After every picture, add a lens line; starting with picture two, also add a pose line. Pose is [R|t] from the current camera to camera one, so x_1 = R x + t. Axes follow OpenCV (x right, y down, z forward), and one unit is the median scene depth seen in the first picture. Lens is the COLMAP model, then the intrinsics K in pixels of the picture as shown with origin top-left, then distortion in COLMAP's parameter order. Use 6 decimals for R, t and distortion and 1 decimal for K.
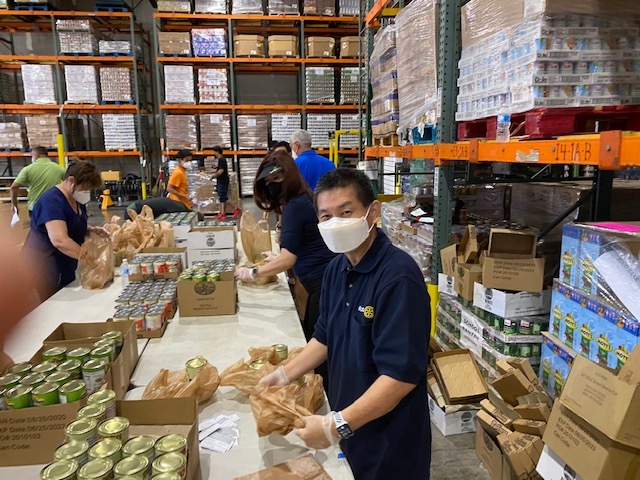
lens RADIAL K [[499.7, 0, 320.0], [0, 499.7, 240.0], [0, 0, 1]] dist [0.033415, -0.037850]
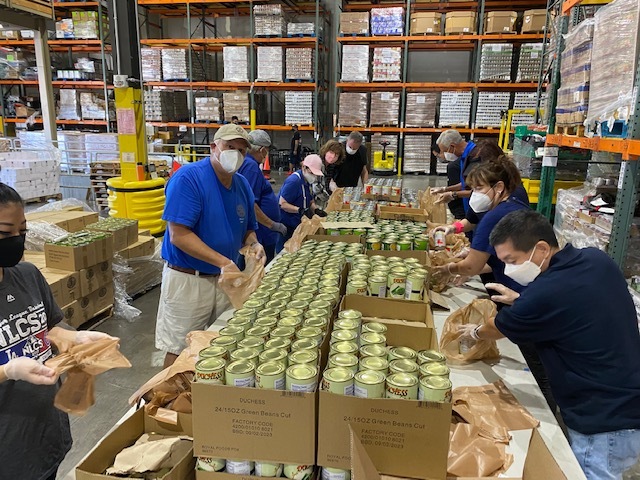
lens RADIAL K [[499.7, 0, 320.0], [0, 499.7, 240.0], [0, 0, 1]] dist [0.033415, -0.037850]
pose [[0.952689, 0.095887, -0.288425, -0.011099], [-0.081584, 0.994783, 0.061239, 0.001468], [0.292793, -0.034811, 0.955542, -0.041762]]
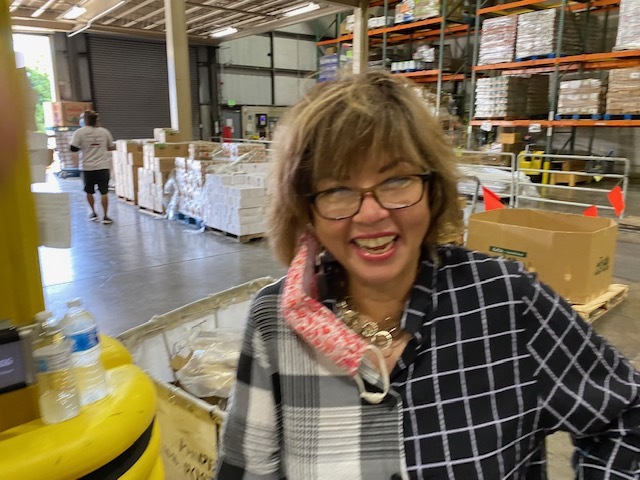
lens RADIAL K [[499.7, 0, 320.0], [0, 499.7, 240.0], [0, 0, 1]] dist [0.033415, -0.037850]
pose [[0.557956, 0.200741, -0.805226, -0.190208], [-0.145270, 0.978946, 0.143390, -0.050694], [0.817057, 0.036970, 0.575370, 0.259956]]
